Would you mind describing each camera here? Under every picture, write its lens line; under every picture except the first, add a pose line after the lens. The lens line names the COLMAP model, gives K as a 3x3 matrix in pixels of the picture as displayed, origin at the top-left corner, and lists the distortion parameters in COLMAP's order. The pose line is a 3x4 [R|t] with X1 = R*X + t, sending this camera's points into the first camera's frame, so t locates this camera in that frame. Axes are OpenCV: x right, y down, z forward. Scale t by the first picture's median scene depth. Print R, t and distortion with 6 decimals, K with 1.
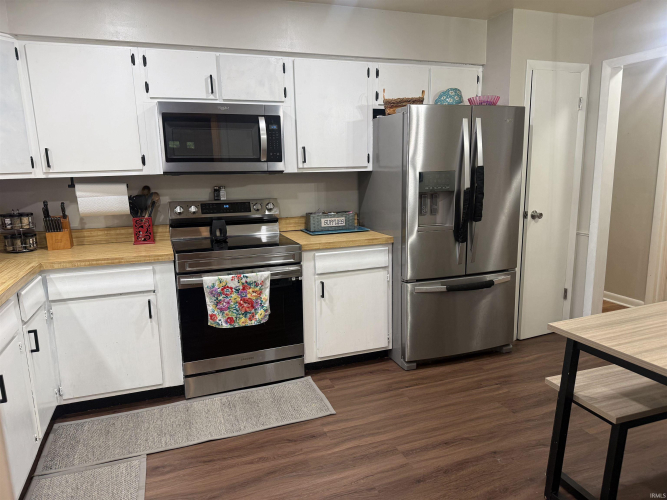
lens RADIAL K [[467.7, 0, 333.5], [0, 467.7, 250.0], [0, 0, 1]] dist [-0.029155, -0.002874]
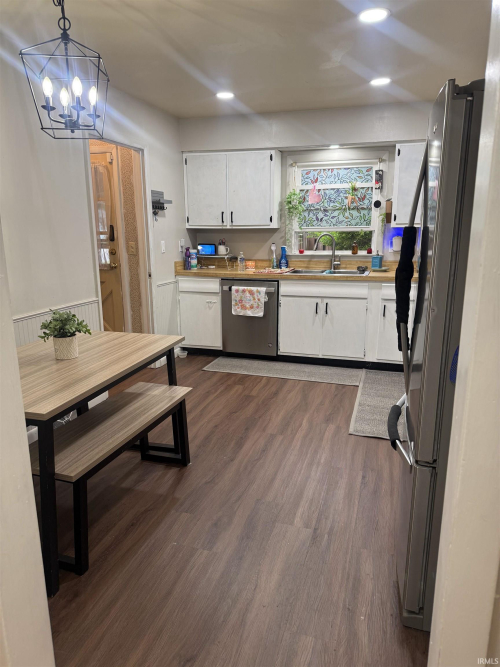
lens RADIAL K [[467.7, 0, 250.0], [0, 467.7, 333.5], [0, 0, 1]] dist [-0.029155, -0.002874]
pose [[-0.608708, 0.202249, -0.767183, 1.277942], [-0.125678, 0.930175, 0.344935, -0.336886], [0.783377, 0.306383, -0.540787, 1.700630]]
